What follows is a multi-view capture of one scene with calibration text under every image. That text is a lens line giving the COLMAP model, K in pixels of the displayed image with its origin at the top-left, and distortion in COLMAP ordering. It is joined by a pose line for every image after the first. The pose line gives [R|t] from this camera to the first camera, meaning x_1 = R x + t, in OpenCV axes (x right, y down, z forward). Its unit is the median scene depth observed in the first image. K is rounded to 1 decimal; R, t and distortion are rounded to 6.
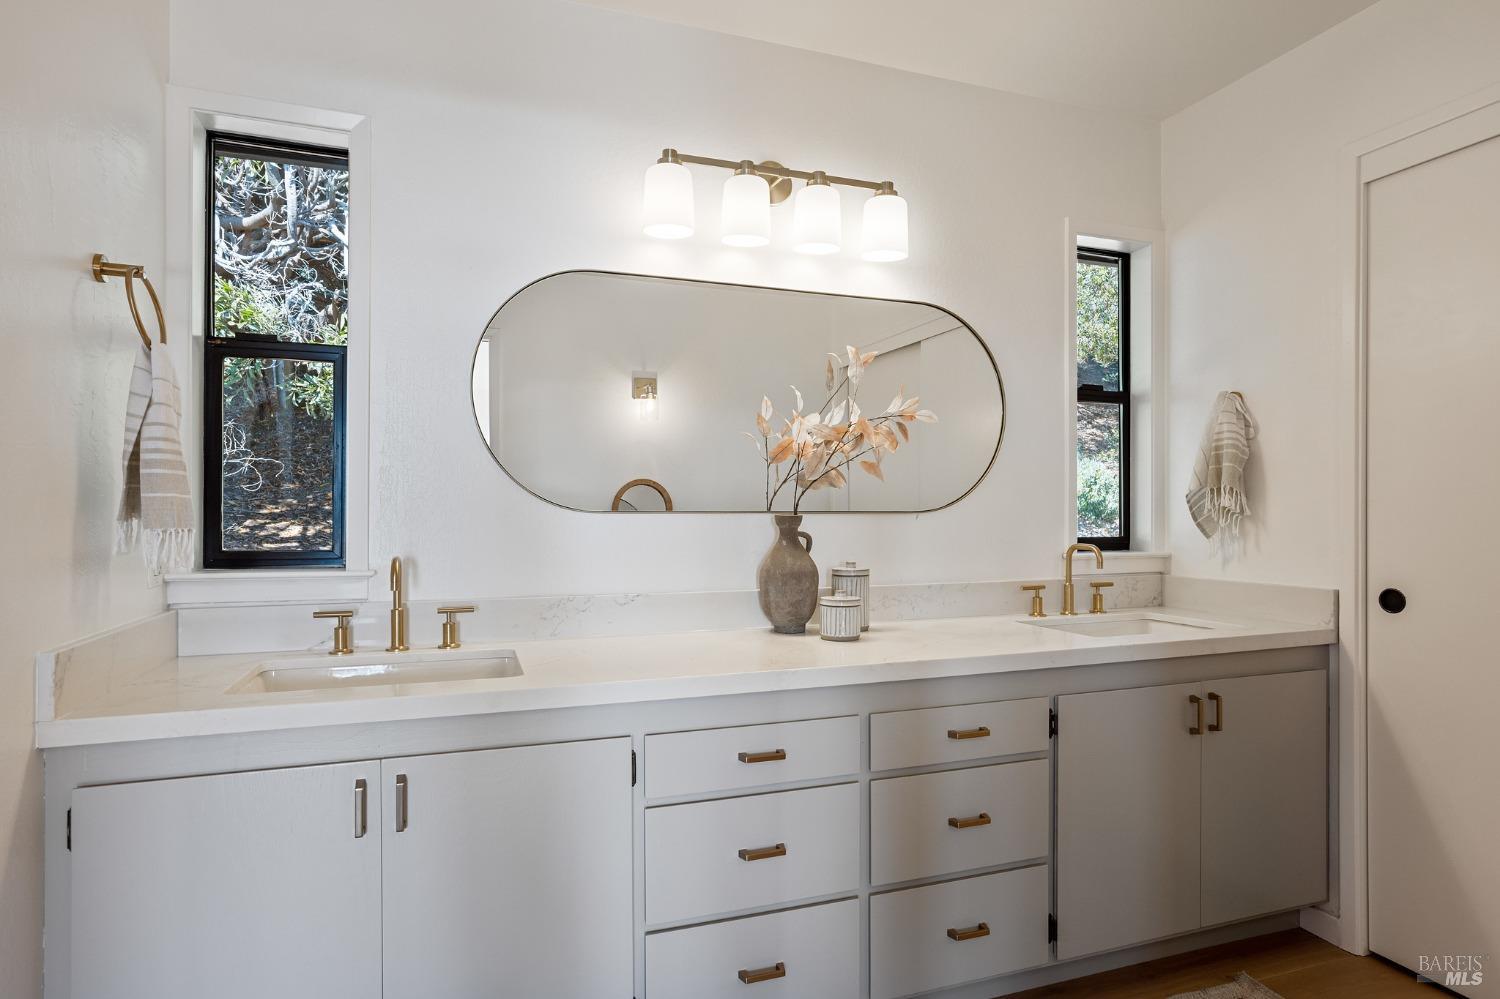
lens RADIAL K [[862.2, 0, 739.6], [0, 862.2, 506.5], [0, 0, 1]] dist [-0.005859, 0.009859]
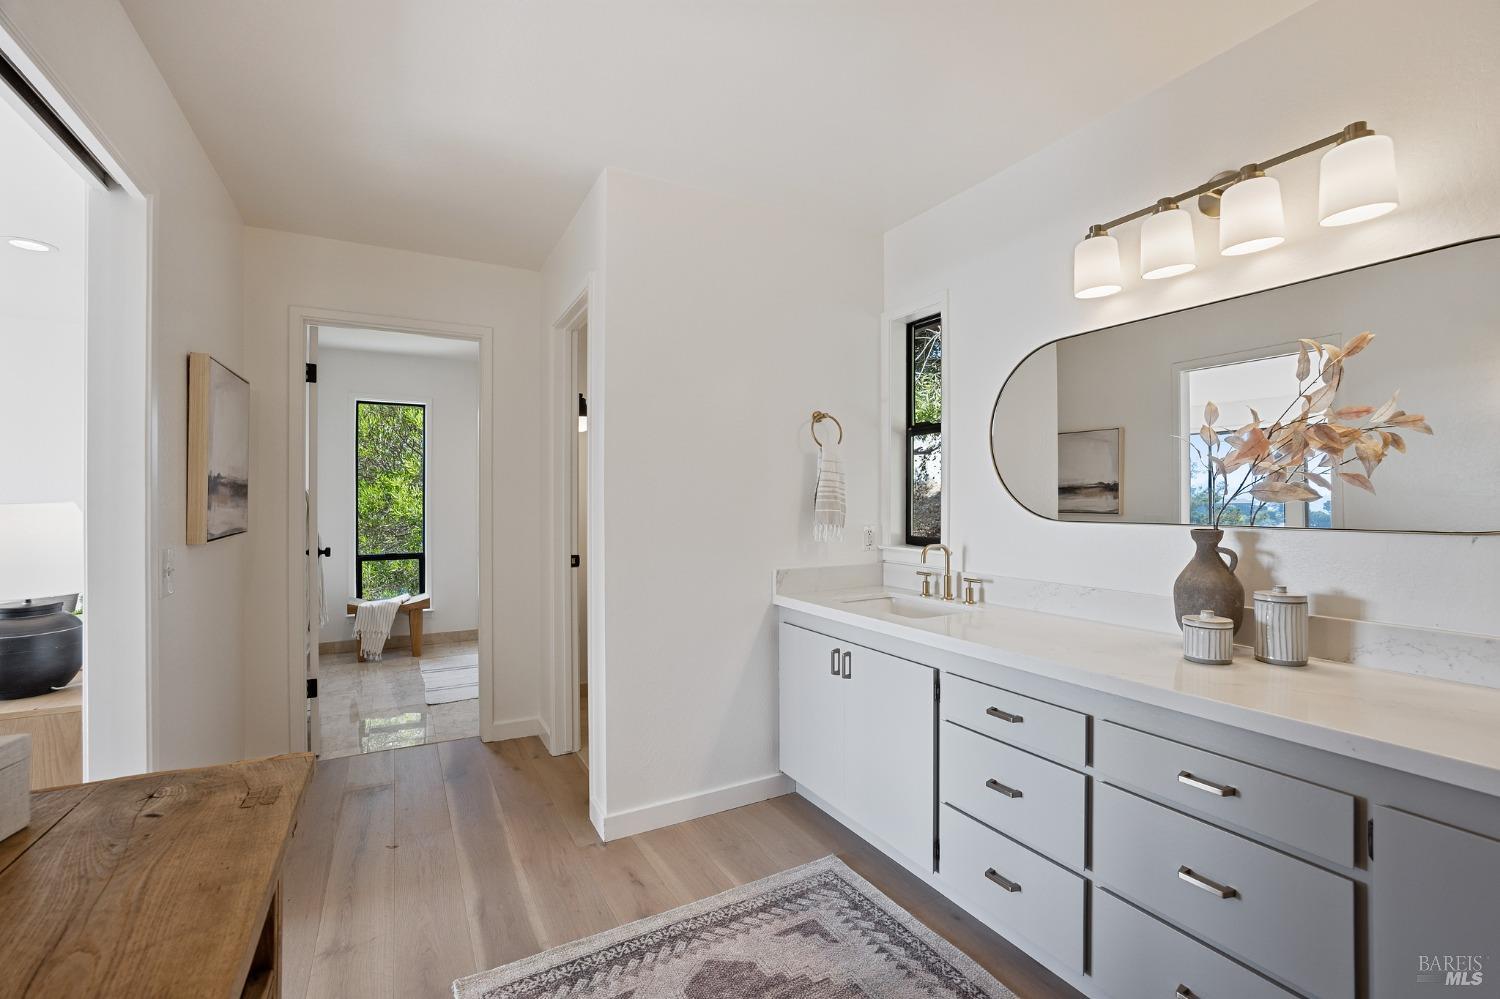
lens RADIAL K [[634.7, 0, 747.7], [0, 634.7, 500.3], [0, 0, 1]] dist [-0.000184, 0.000384]
pose [[0.169869, -0.003155, -0.985462, 0.694304], [0.006605, 0.999976, -0.002063, -0.027314], [0.985444, -0.006158, 0.169886, 0.349943]]
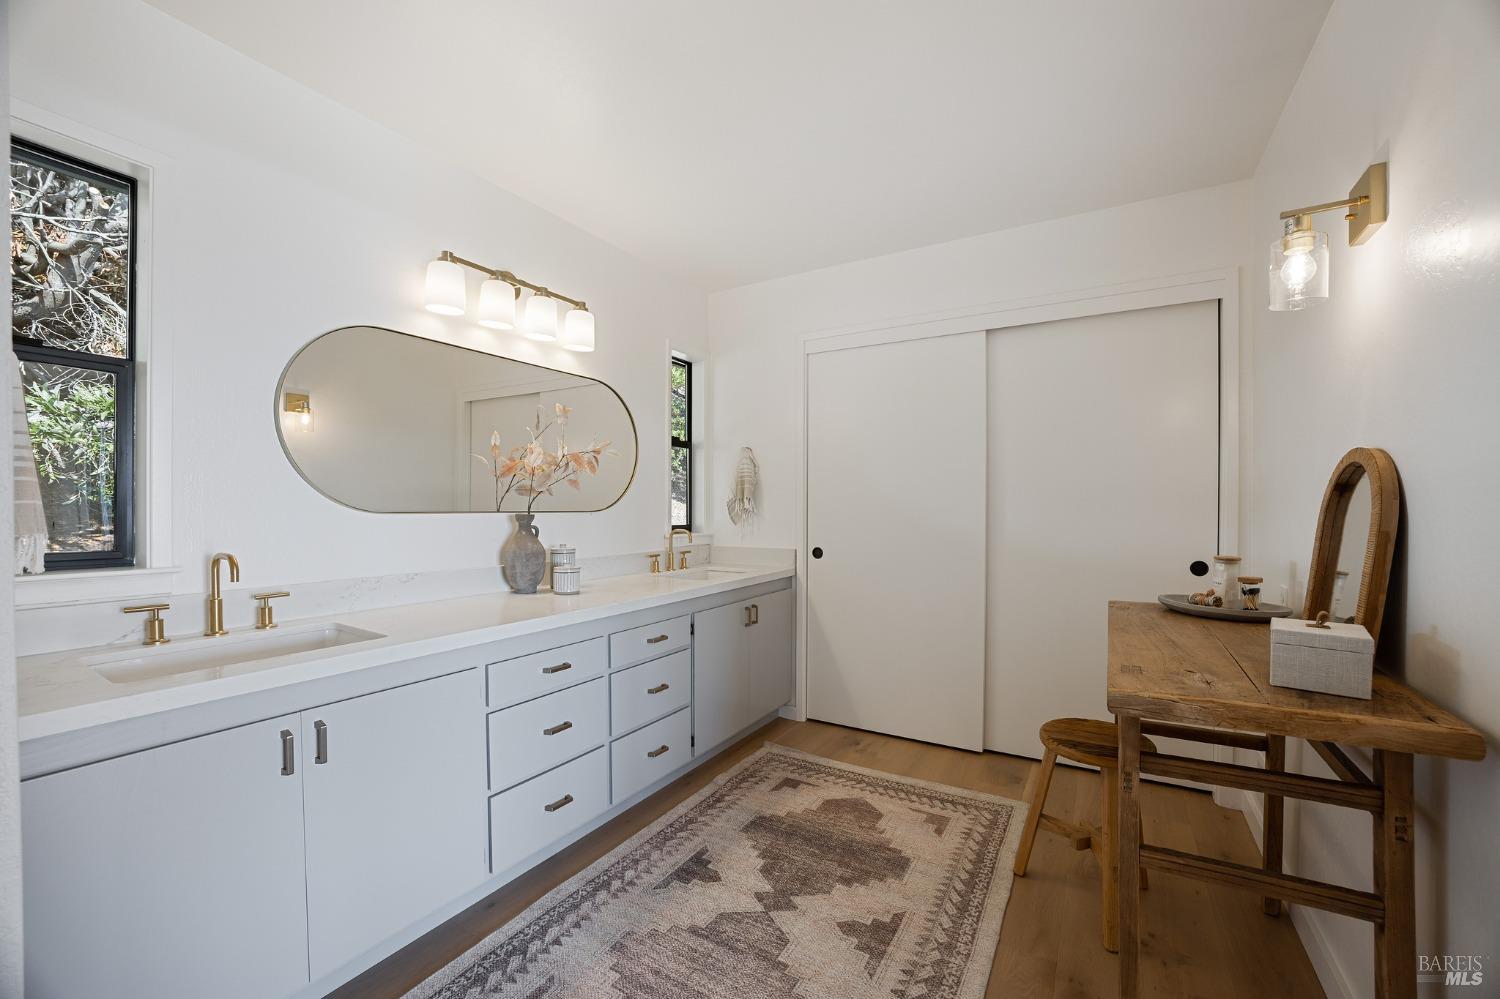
lens RADIAL K [[634.7, 0, 752.4], [0, 634.7, 504.2], [0, 0, 1]] dist [-0.016798, 0.002248]
pose [[0.768561, 0.003071, 0.639769, -0.343432], [-0.006110, 0.999978, 0.002540, -0.012898], [-0.639748, -0.005861, 0.768563, -0.093071]]
